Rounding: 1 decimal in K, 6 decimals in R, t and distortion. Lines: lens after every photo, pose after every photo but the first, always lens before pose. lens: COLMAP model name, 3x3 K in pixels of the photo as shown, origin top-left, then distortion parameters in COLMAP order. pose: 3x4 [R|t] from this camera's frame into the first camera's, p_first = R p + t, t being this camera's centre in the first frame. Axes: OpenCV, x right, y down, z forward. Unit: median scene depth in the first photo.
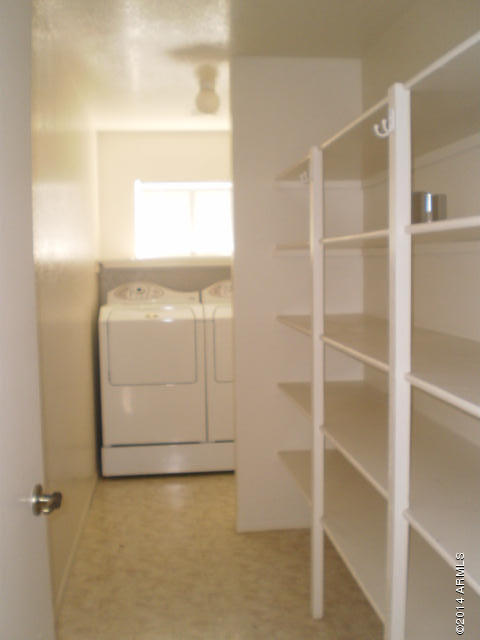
lens RADIAL K [[693.3, 0, 240.0], [0, 693.3, 320.0], [0, 0, 1]] dist [-0.062729, -0.198392]
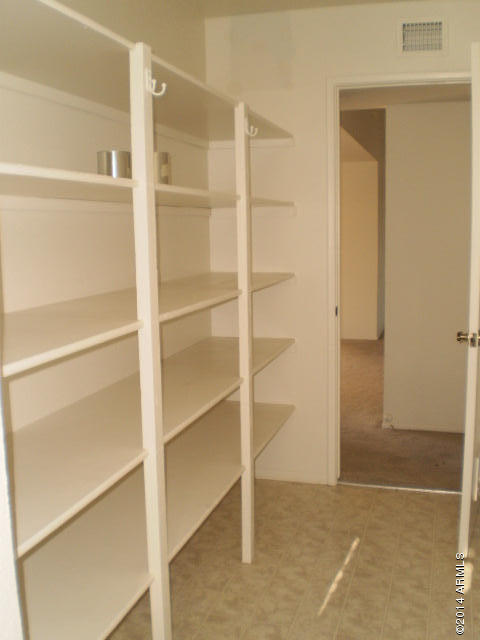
lens RADIAL K [[693.3, 0, 240.0], [0, 693.3, 320.0], [0, 0, 1]] dist [-0.062729, -0.198392]
pose [[-0.918940, -0.023289, 0.393709, -0.274774], [0.062307, 0.977147, 0.203230, -0.141645], [-0.389444, 0.211287, -0.896488, 1.918119]]
